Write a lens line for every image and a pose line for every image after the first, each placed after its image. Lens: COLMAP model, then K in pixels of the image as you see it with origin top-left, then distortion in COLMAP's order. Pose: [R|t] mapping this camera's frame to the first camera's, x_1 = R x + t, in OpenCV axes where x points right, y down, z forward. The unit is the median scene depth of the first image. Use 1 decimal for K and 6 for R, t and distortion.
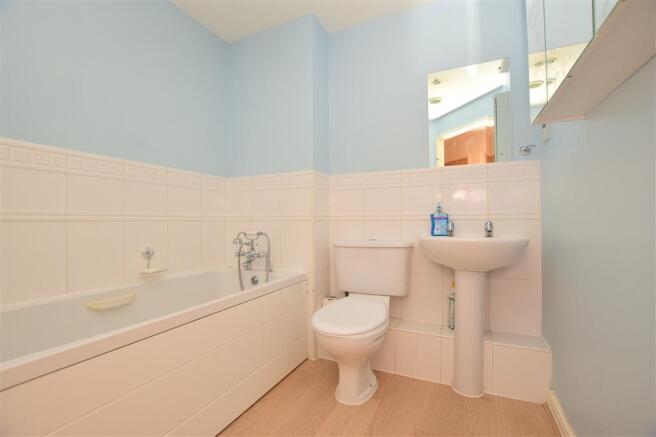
lens RADIAL K [[295.6, 0, 328.0], [0, 295.6, 218.5], [0, 0, 1]] dist [-0.003906, -0.000151]
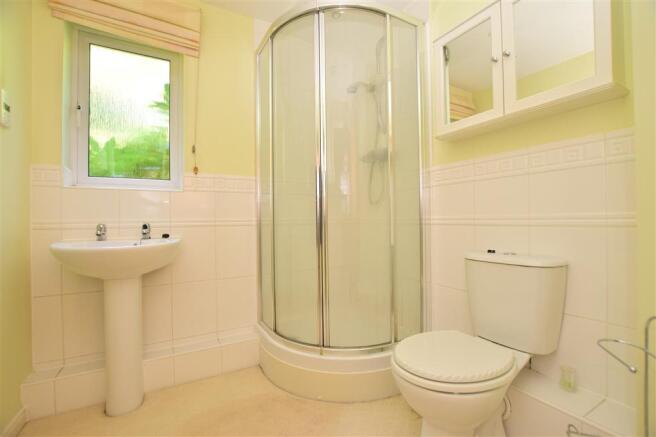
lens RADIAL K [[295.6, 0, 328.0], [0, 295.6, 218.5], [0, 0, 1]] dist [-0.003906, -0.000151]
pose [[0.672419, -0.010529, -0.740096, 0.515365], [0.003655, 0.999934, -0.010904, -0.003704], [0.740161, 0.004627, 0.672413, 0.345101]]
